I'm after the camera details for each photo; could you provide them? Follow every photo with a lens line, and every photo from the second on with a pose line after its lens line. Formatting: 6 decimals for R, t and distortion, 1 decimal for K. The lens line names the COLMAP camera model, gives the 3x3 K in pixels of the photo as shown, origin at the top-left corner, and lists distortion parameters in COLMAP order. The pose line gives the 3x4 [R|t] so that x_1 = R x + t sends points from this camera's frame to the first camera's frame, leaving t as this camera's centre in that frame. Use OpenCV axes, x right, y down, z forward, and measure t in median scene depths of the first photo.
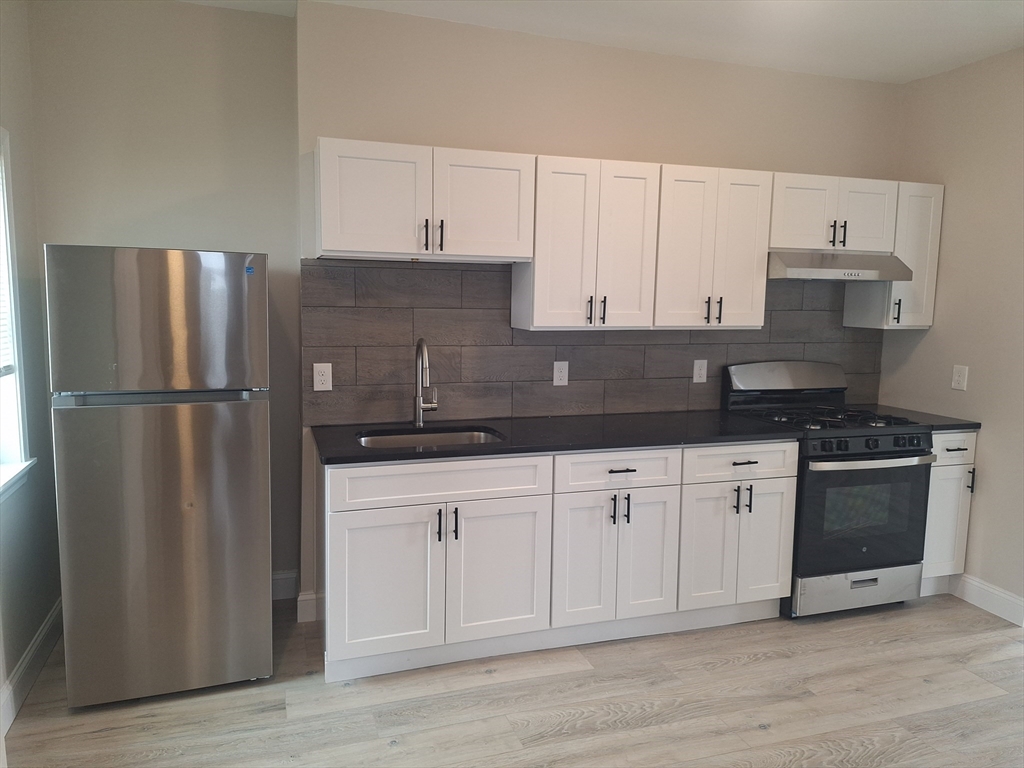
lens RADIAL K [[710.2, 0, 509.6], [0, 710.2, 368.9], [0, 0, 1]] dist [0.061613, -0.055410]
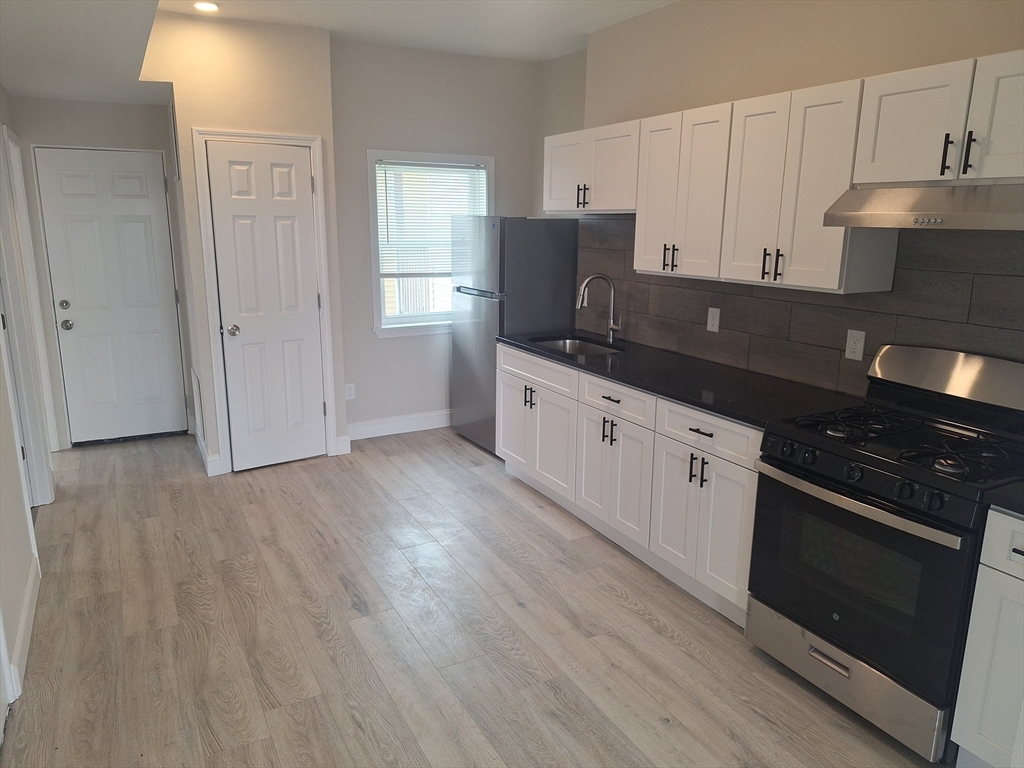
lens RADIAL K [[710.2, 0, 509.6], [0, 710.2, 368.9], [0, 0, 1]] dist [0.061613, -0.055410]
pose [[0.178293, 0.191200, -0.965222, 1.150118], [-0.108610, 0.978770, 0.173822, -0.080000], [0.977965, 0.073841, 0.195274, 0.573990]]
